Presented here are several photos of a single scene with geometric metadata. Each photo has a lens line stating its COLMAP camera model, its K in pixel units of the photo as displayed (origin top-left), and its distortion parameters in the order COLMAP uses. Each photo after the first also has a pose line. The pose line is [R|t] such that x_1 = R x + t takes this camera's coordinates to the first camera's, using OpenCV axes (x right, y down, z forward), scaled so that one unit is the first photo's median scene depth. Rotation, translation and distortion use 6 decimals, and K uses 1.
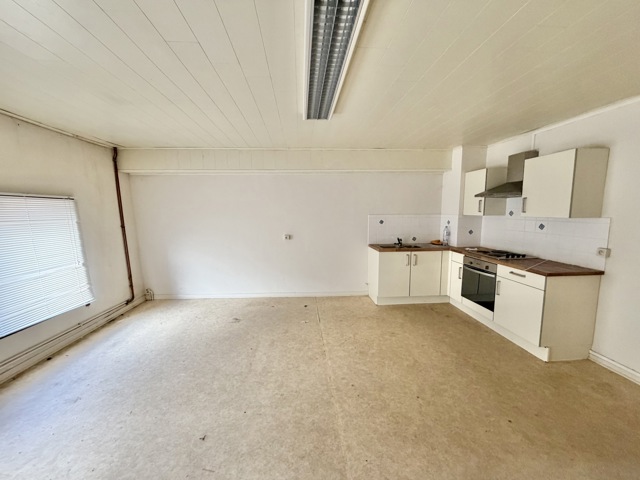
lens RADIAL K [[255.7, 0, 317.4], [0, 255.7, 240.5], [0, 0, 1]] dist [-0.002027, -0.000382]
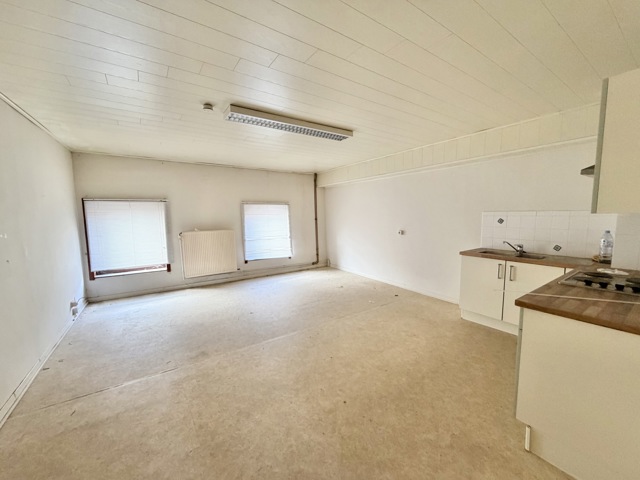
lens RADIAL K [[255.7, 0, 319.8], [0, 255.7, 240.0], [0, 0, 1]] dist [-0.002027, -0.000382]
pose [[0.505370, 0.091363, -0.858053, 0.780058], [-0.093370, 0.994331, 0.050881, -0.005029], [0.857837, 0.054402, 0.511035, 0.163901]]
